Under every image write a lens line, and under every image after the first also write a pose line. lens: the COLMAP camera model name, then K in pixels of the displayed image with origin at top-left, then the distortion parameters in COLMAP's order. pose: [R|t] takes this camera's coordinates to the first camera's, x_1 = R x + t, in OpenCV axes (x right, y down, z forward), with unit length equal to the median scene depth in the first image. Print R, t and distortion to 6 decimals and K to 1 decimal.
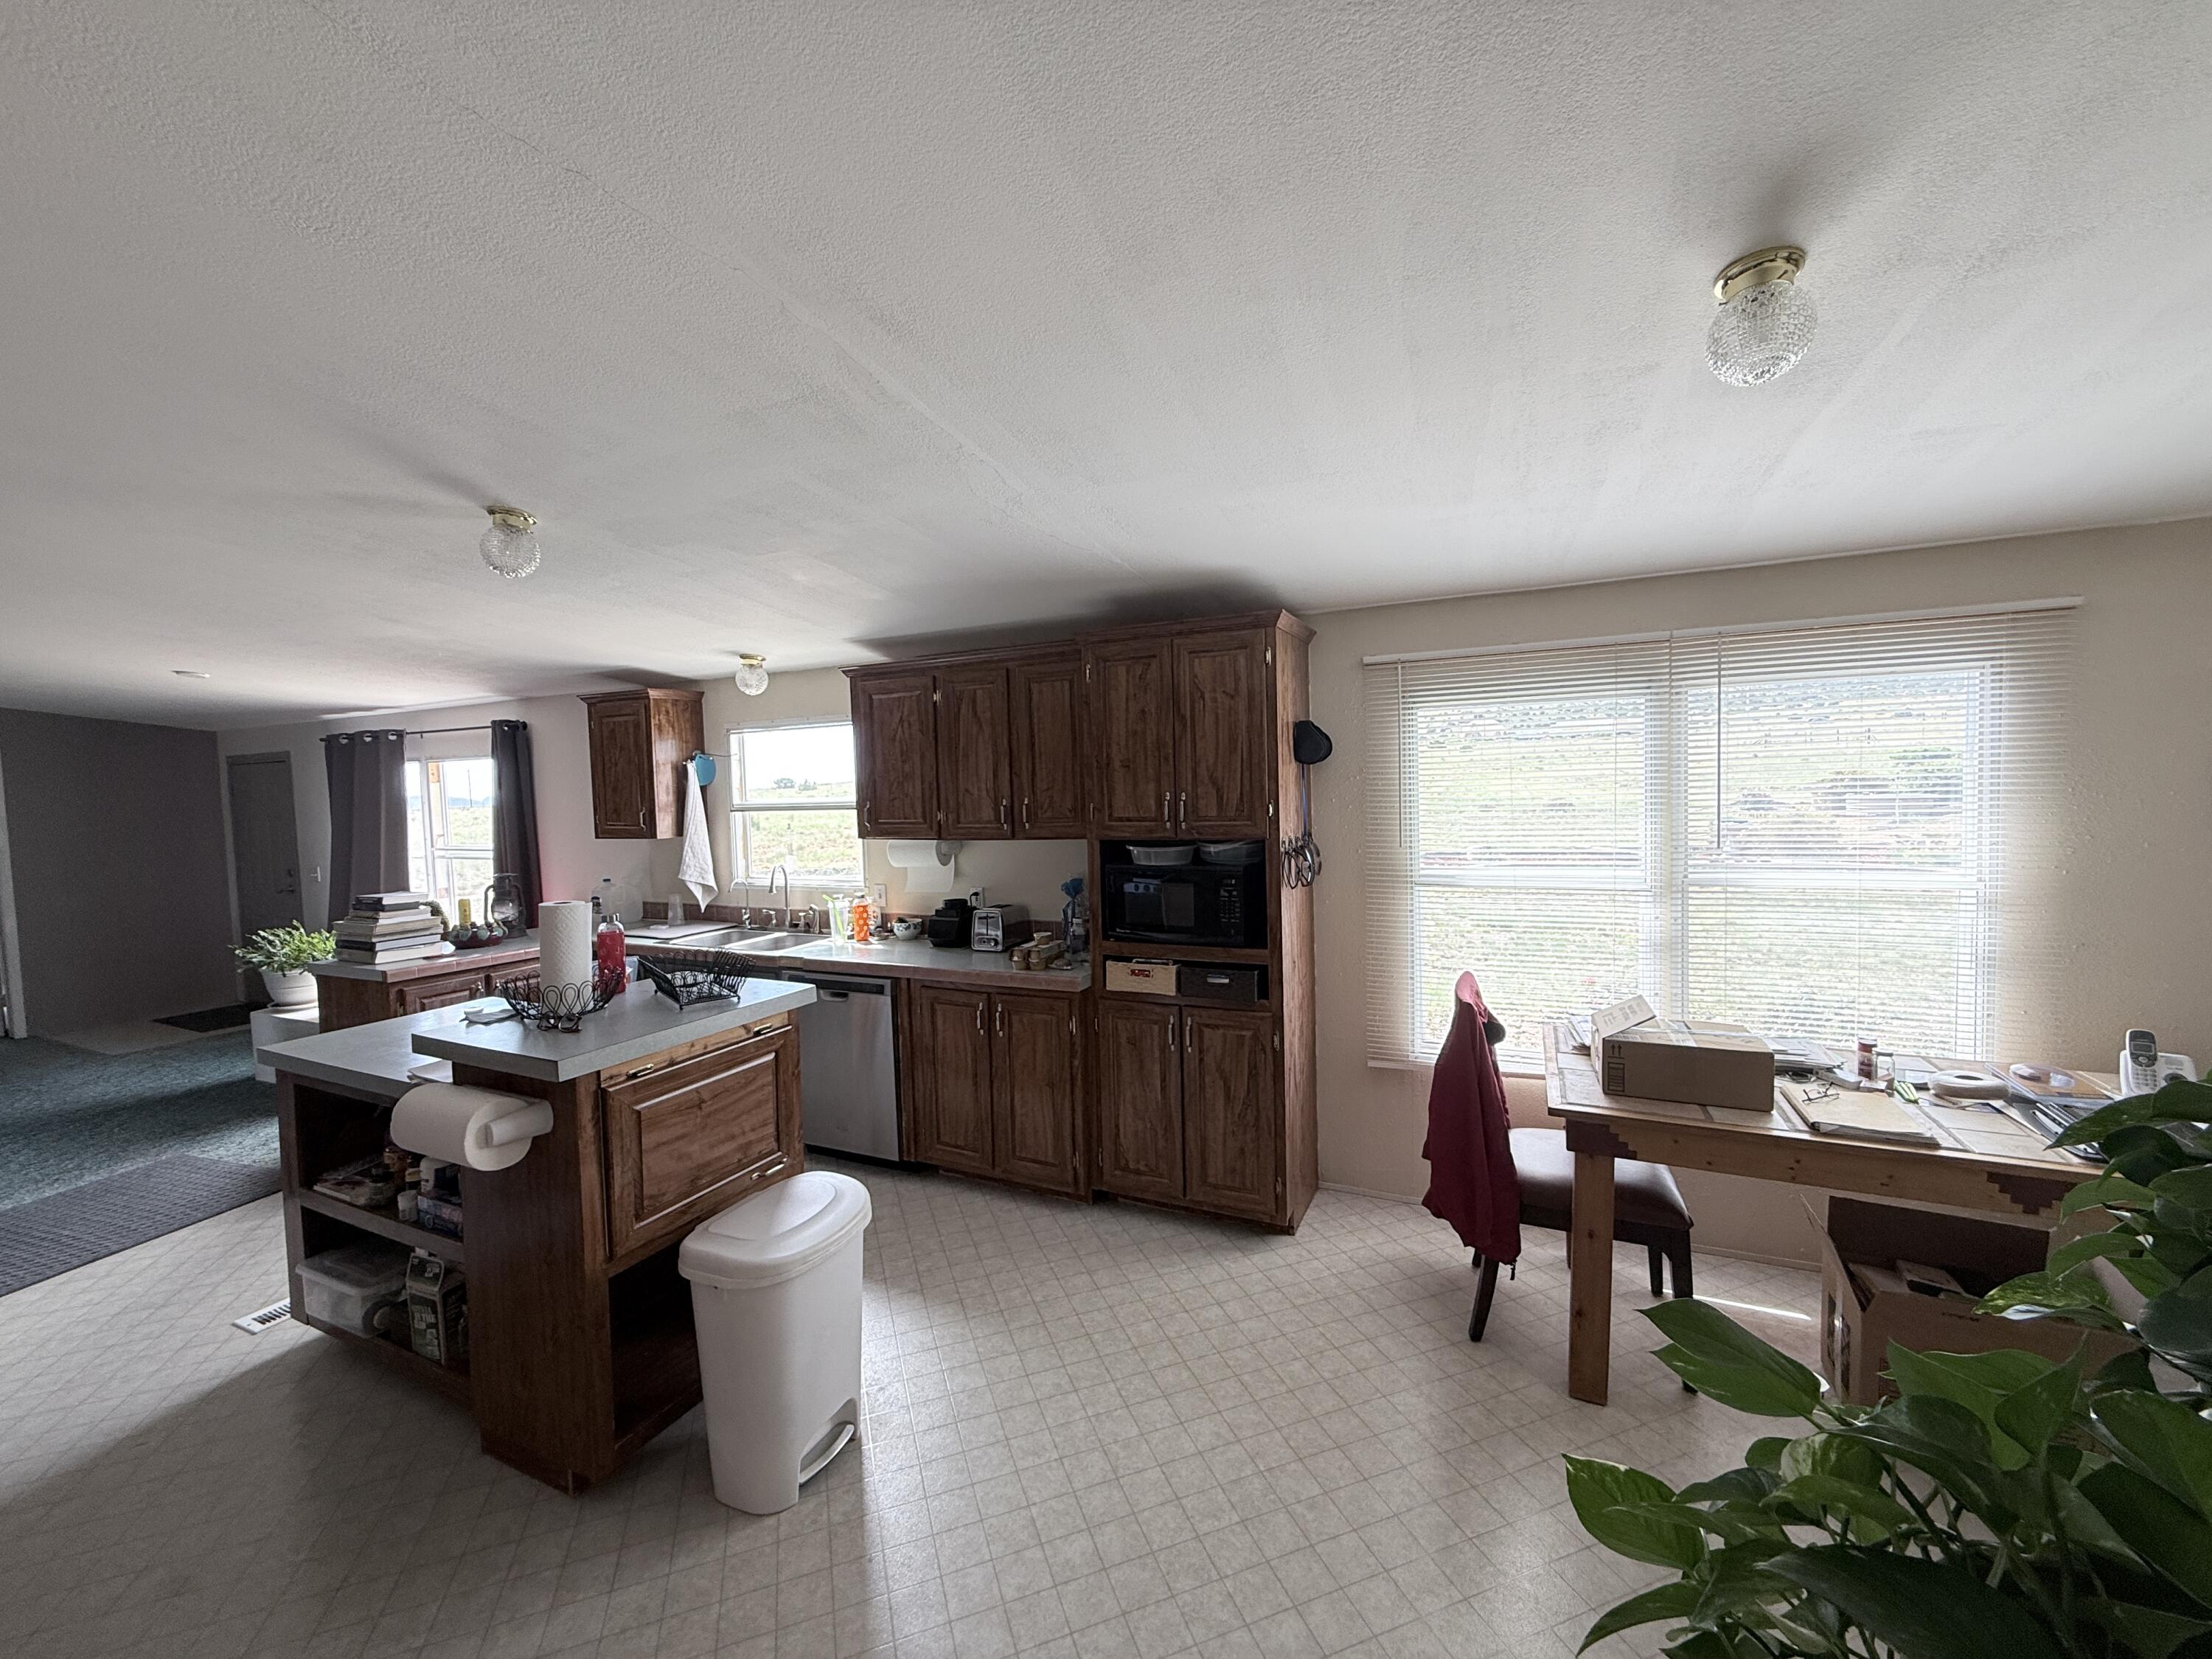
lens RADIAL K [[880.7, 0, 1106.0], [0, 880.7, 829.5], [0, 0, 1]] dist [-0.001300, 0.000758]
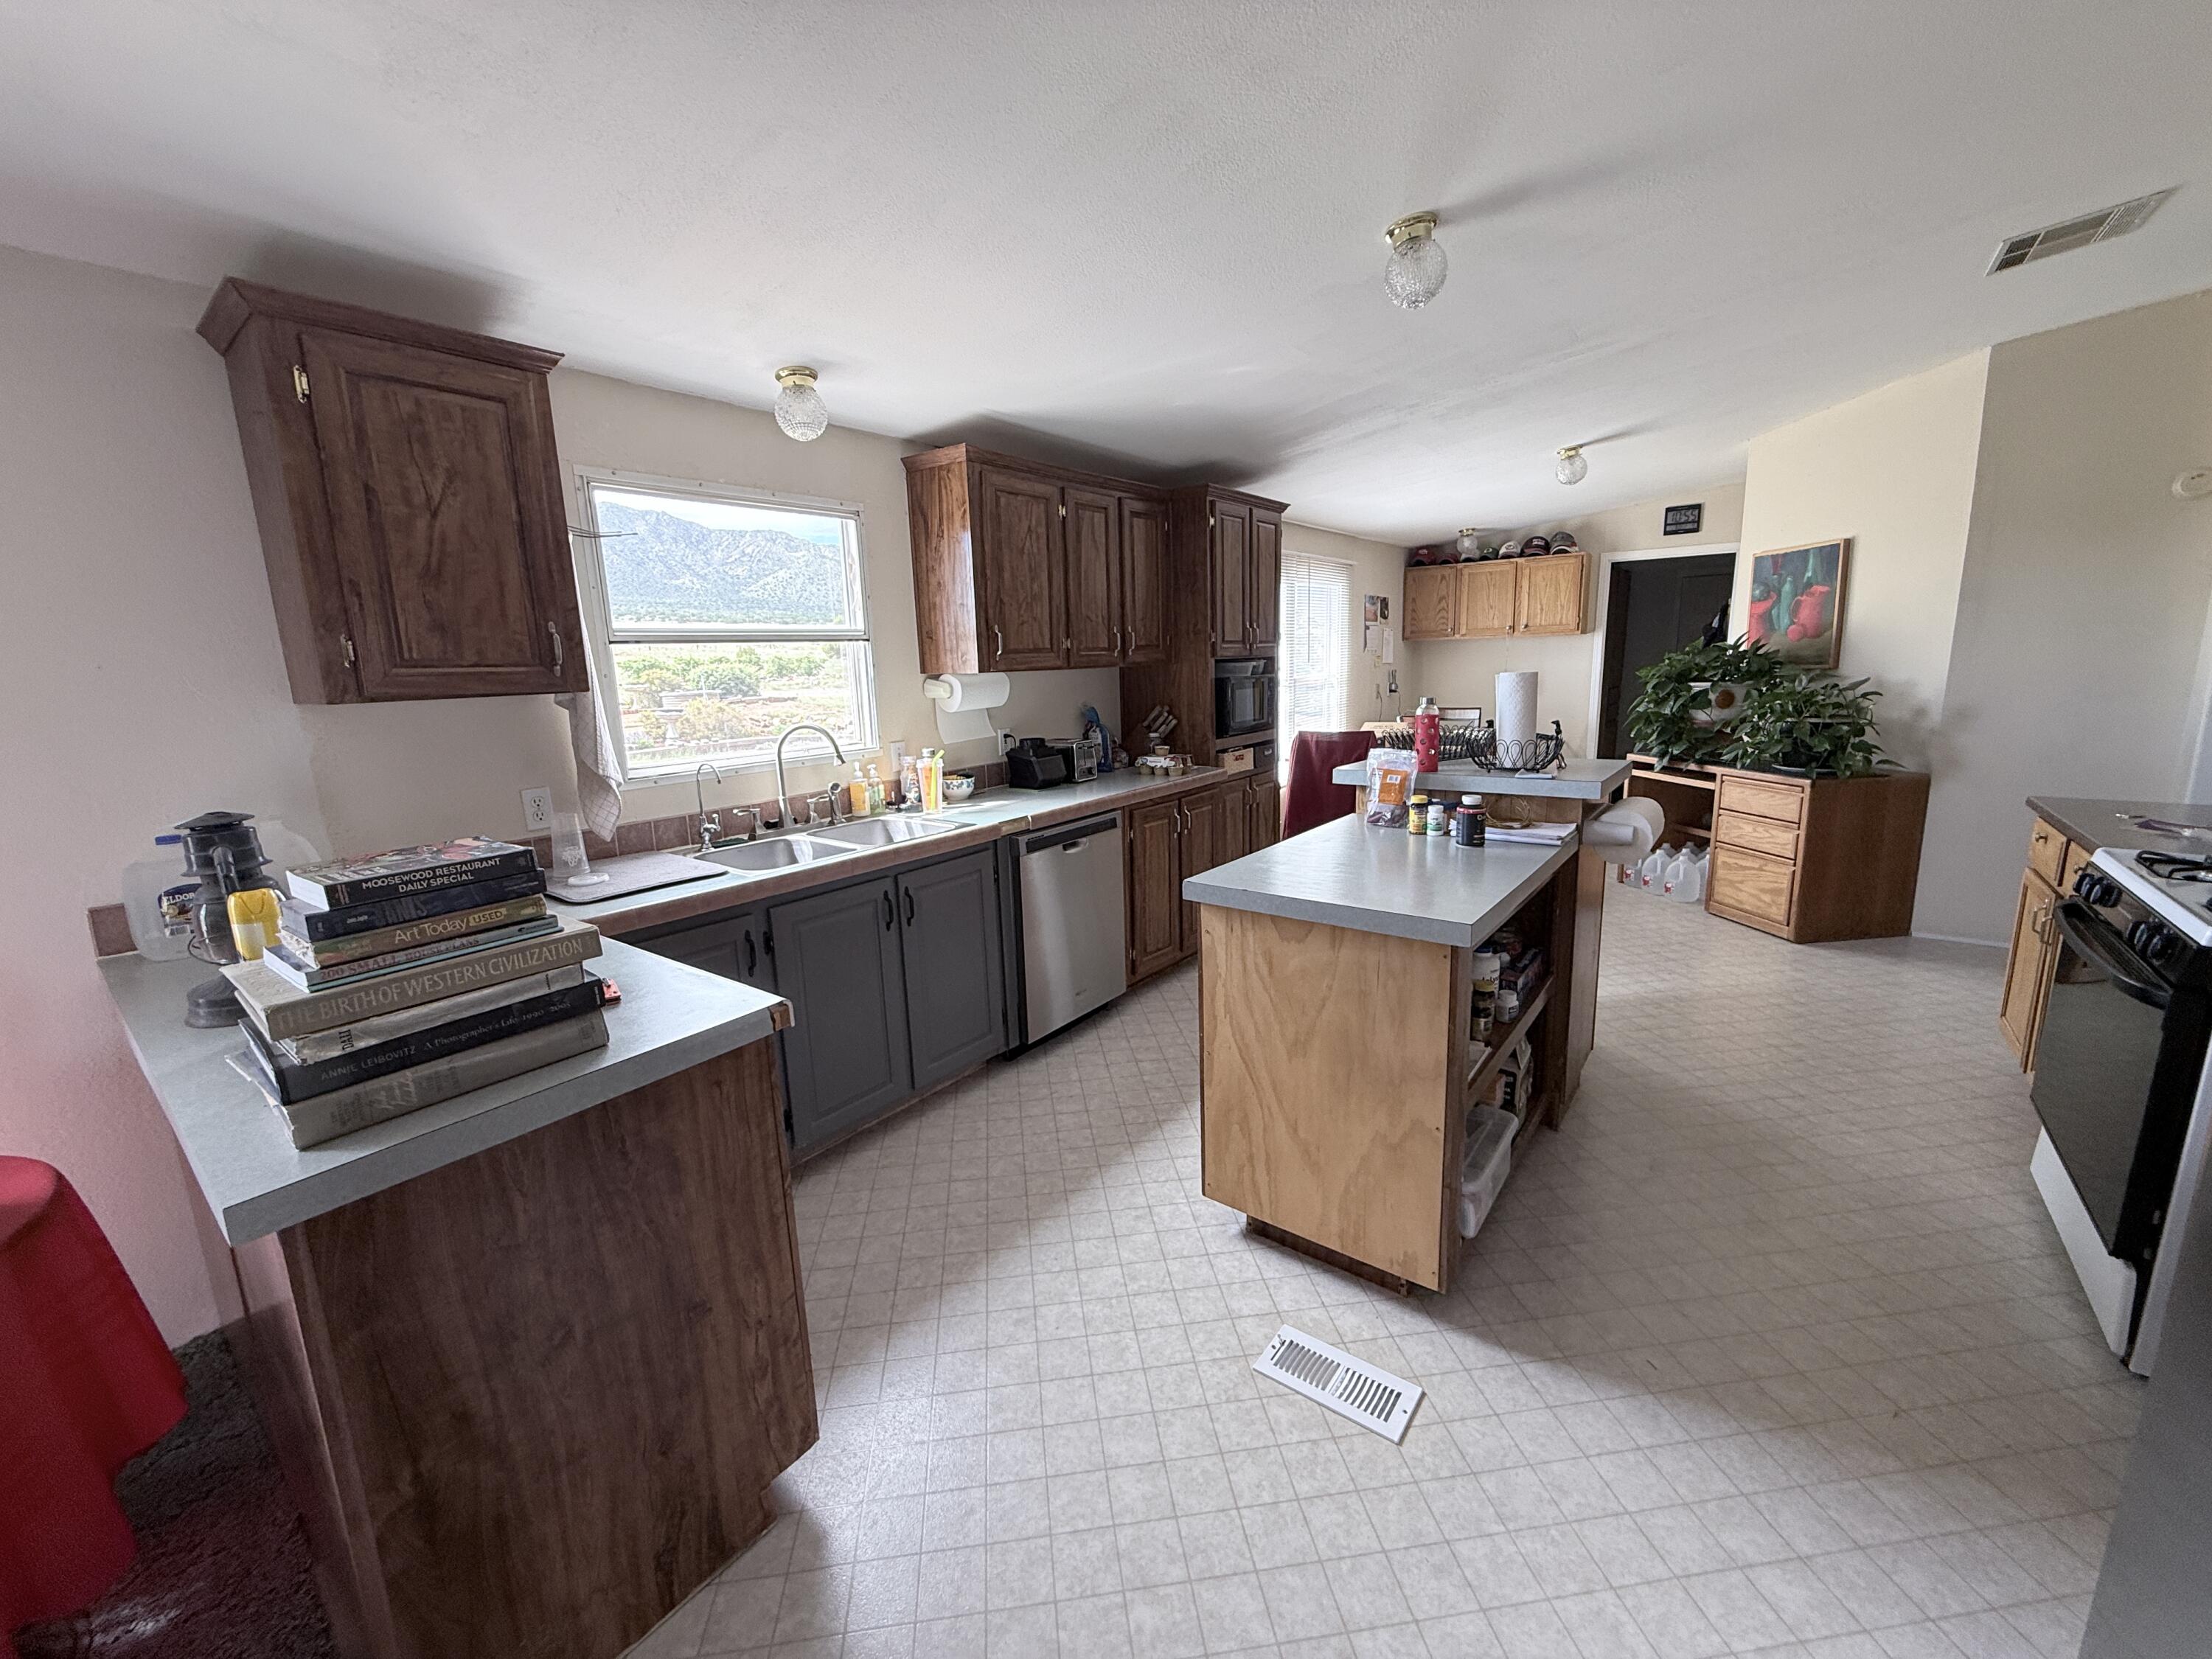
lens RADIAL K [[878.9, 0, 1106.0], [0, 878.9, 829.5], [0, 0, 1]] dist [0.000818, -0.000599]
pose [[0.212619, -0.160206, 0.963912, -1.102325], [0.080131, 0.986004, 0.146203, 0.046082], [-0.973844, 0.046154, 0.222481, 0.751882]]
